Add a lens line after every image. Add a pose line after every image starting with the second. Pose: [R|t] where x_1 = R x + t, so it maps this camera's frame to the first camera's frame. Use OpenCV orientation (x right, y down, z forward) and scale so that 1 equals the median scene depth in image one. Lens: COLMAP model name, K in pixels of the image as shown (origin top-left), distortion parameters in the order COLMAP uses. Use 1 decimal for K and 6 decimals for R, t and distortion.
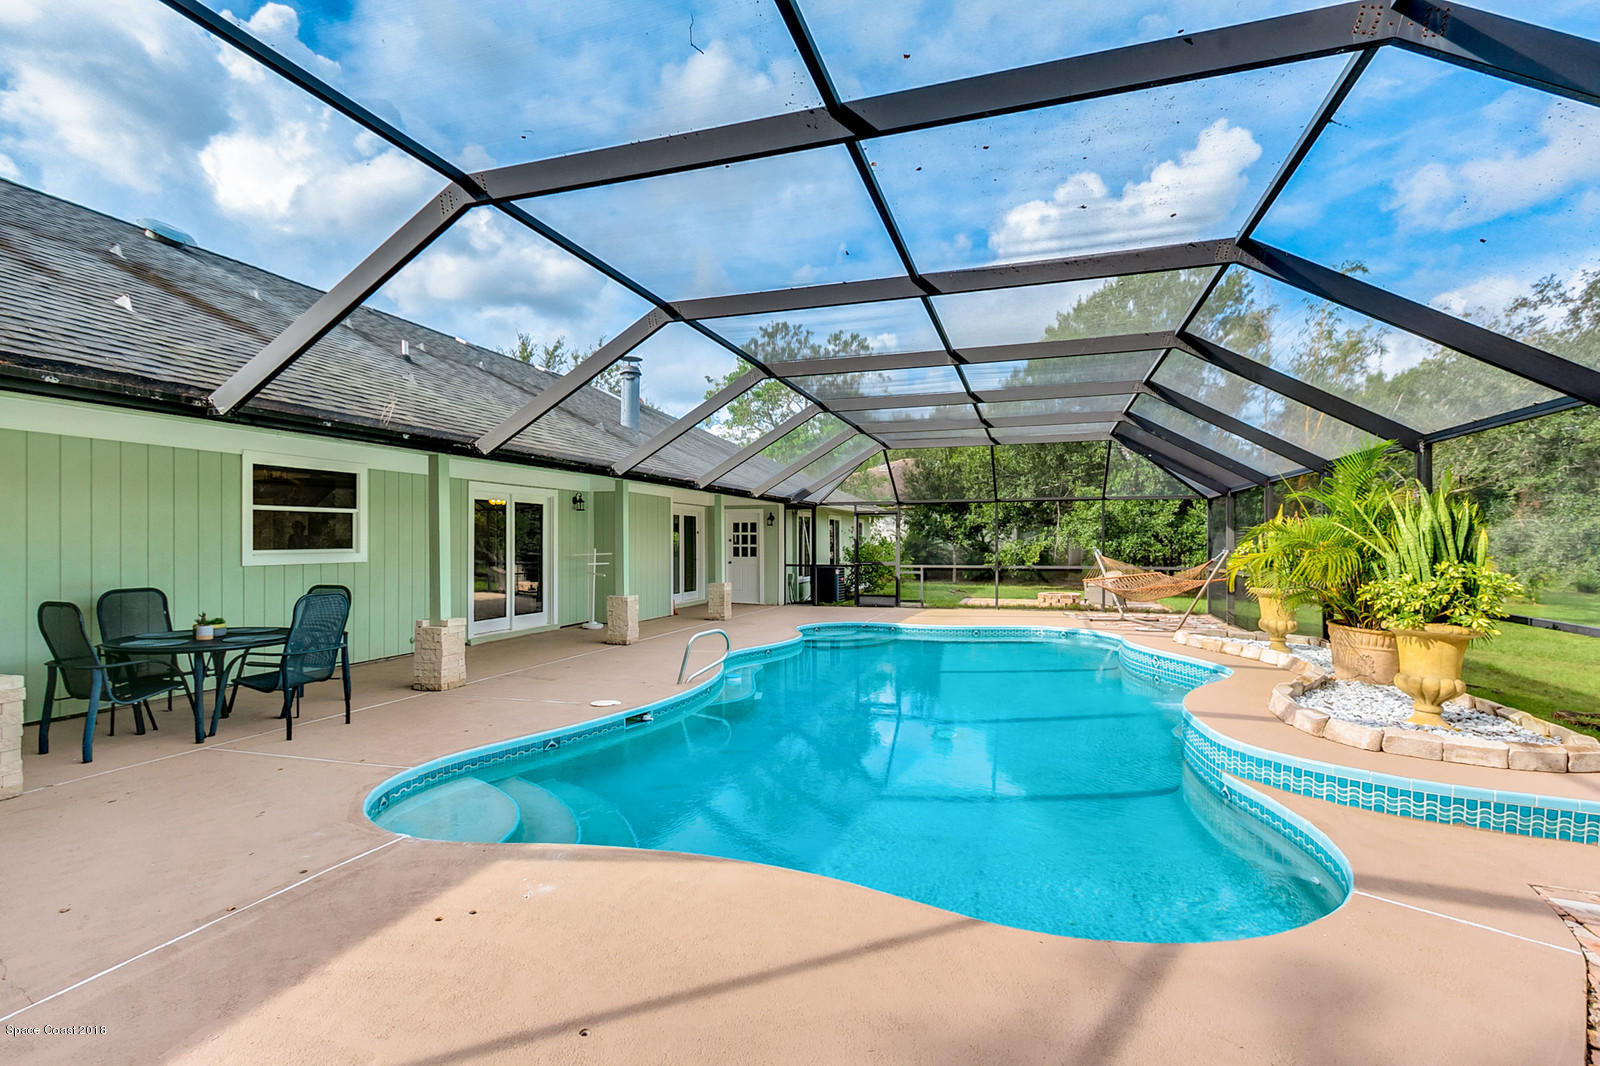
lens RADIAL K [[764.4, 0, 806.0], [0, 764.4, 534.3], [0, 0, 1]] dist [0.001596, 0.001487]
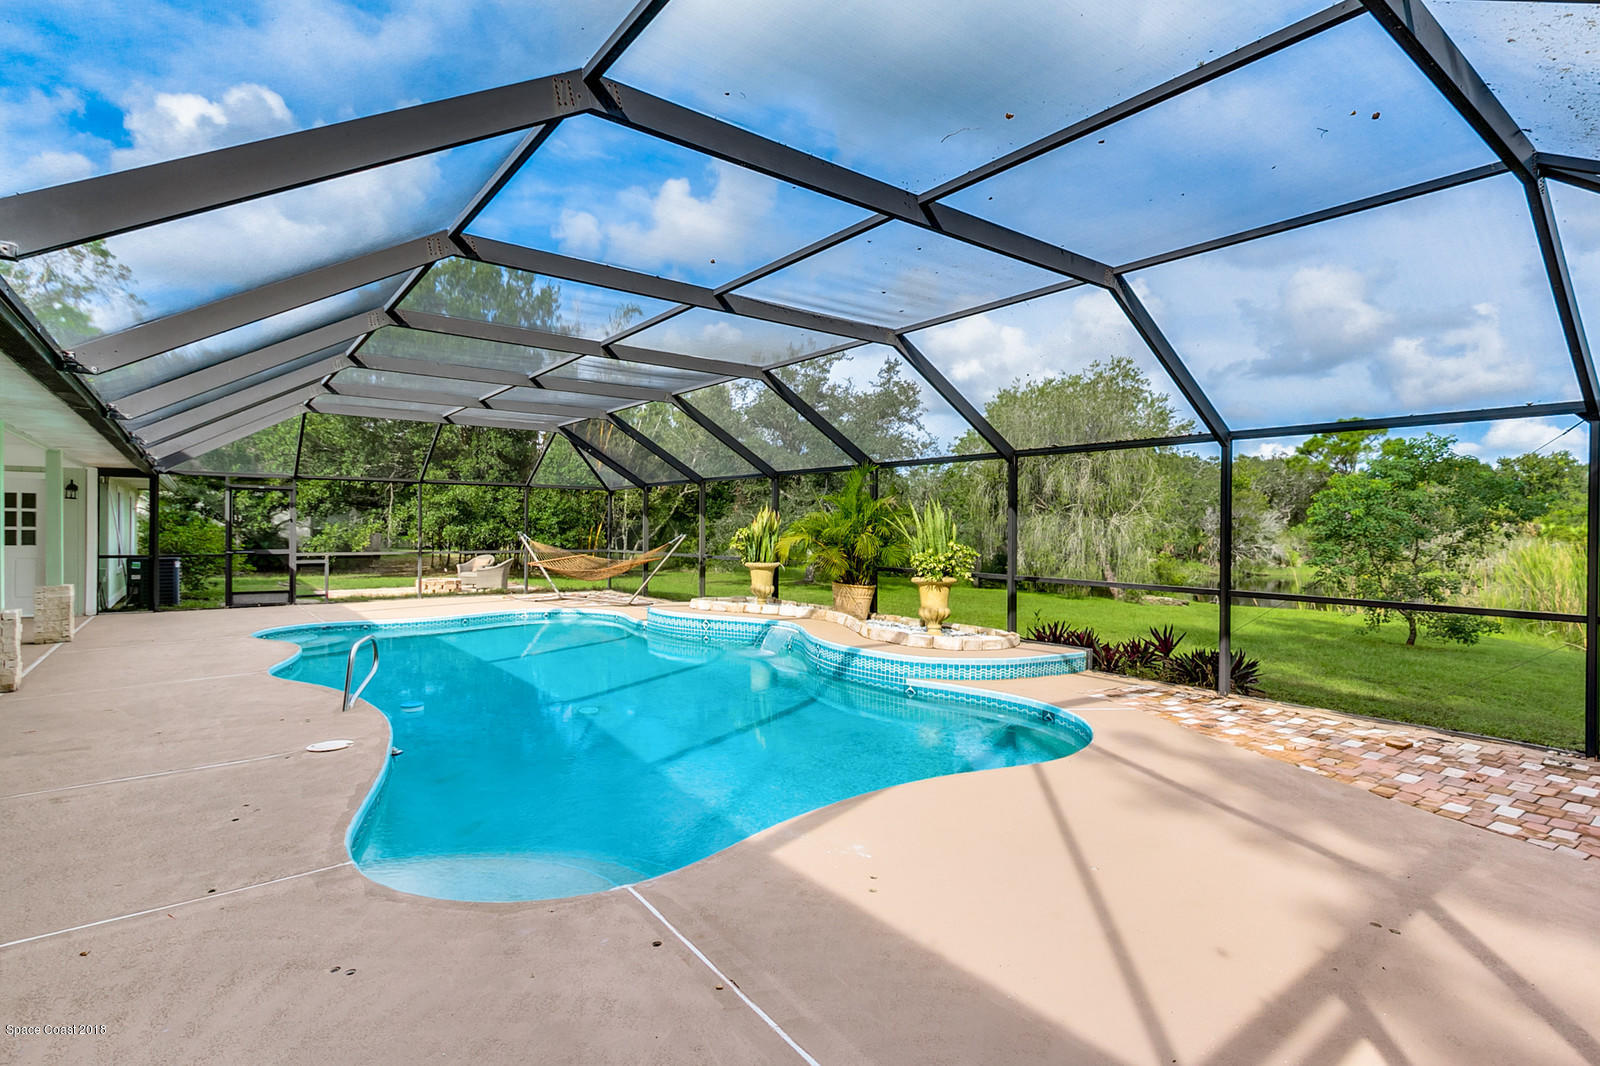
lens RADIAL K [[764.4, 0, 799.9], [0, 764.4, 534.6], [0, 0, 1]] dist [0.001596, 0.001487]
pose [[0.565112, -0.000084, 0.825014, -0.846569], [-0.016639, 0.999795, 0.011499, 0.005583], [-0.824846, -0.020225, 0.564995, 0.306442]]
